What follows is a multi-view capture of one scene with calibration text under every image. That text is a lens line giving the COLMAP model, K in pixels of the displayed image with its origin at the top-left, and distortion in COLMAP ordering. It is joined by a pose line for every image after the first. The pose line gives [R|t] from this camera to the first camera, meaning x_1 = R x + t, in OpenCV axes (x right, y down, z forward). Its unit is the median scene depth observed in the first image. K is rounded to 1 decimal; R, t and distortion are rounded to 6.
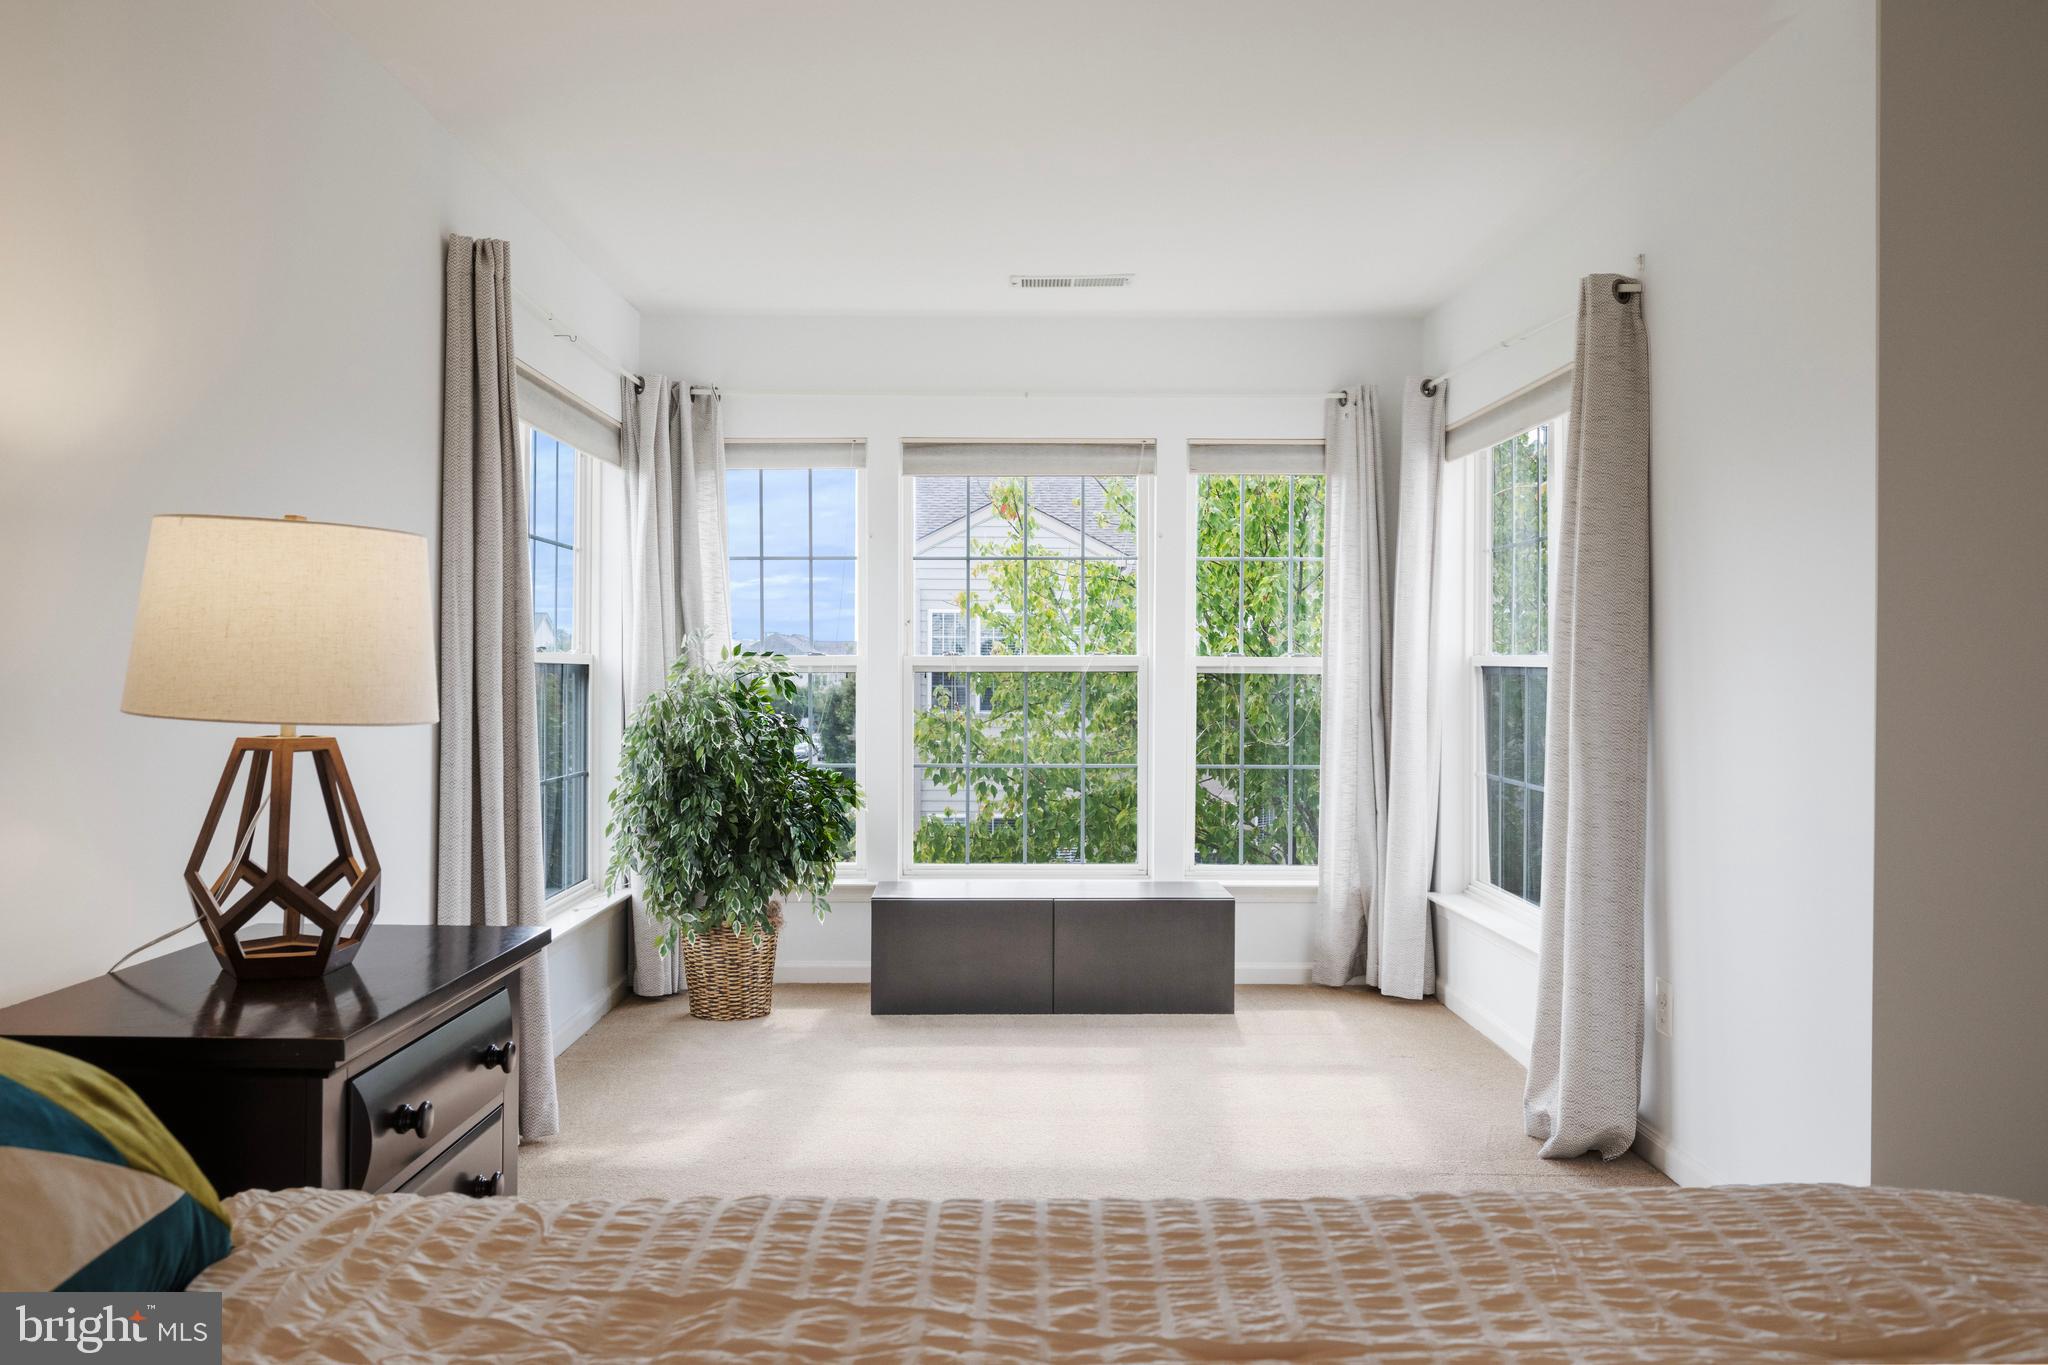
lens RADIAL K [[1620.4, 0, 1025.6], [0, 1620.4, 681.5], [0, 0, 1]] dist [0.001587, -0.000430]
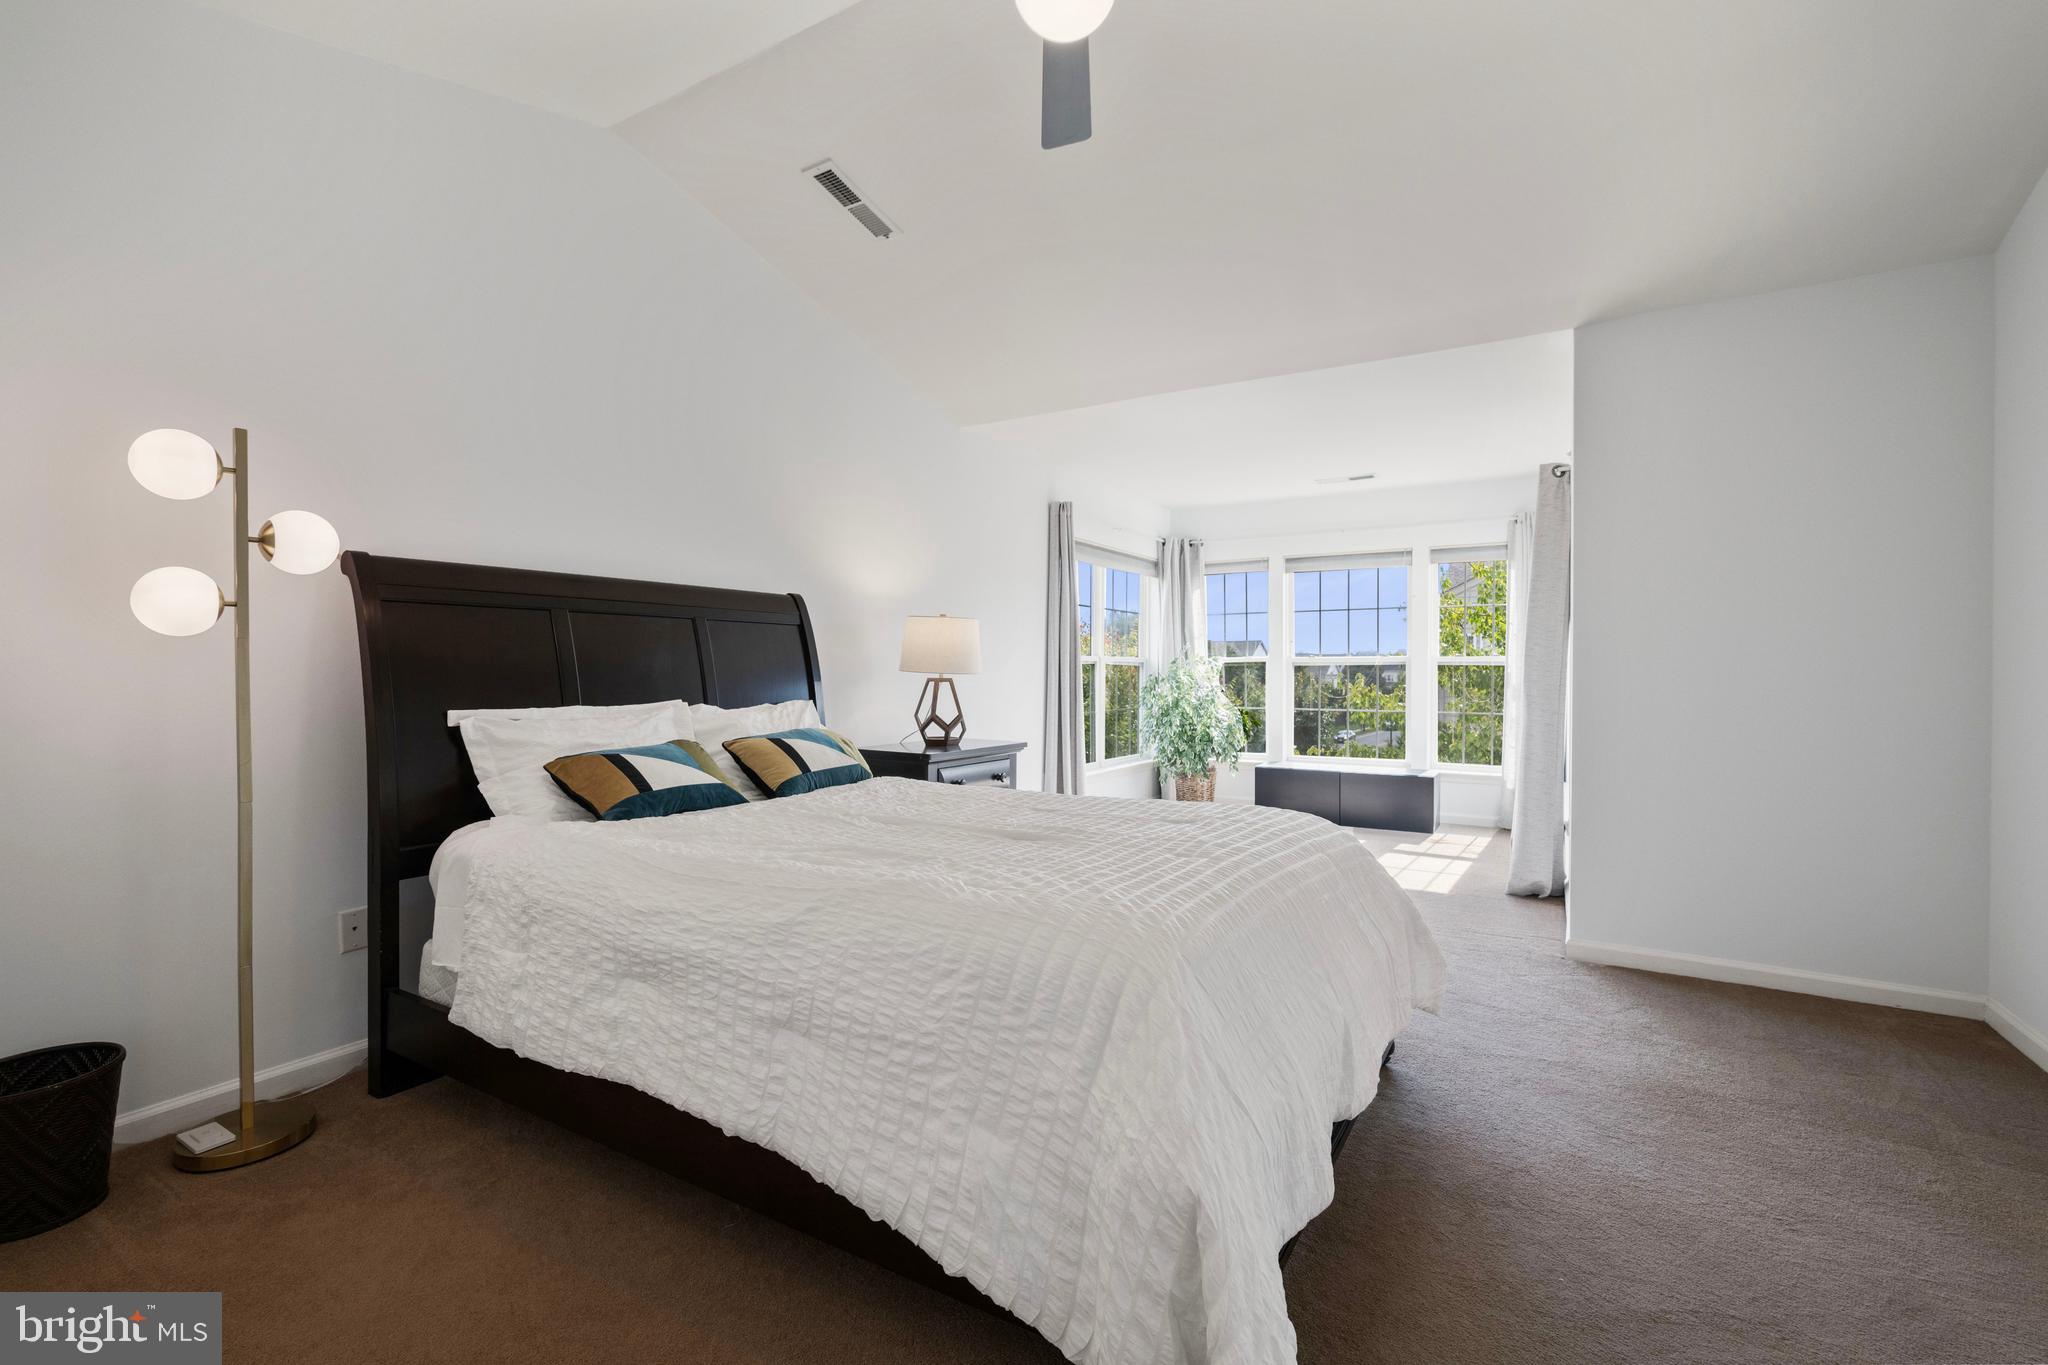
lens RADIAL K [[902.5, 0, 1024.0], [0, 902.5, 682.5], [0, 0, 1]] dist [-0.000726, -0.000089]
pose [[0.846954, 0.004675, -0.531646, 0.293967], [-0.003660, 0.999989, 0.002962, 0.016043], [0.531654, -0.000563, 0.846962, -0.217543]]
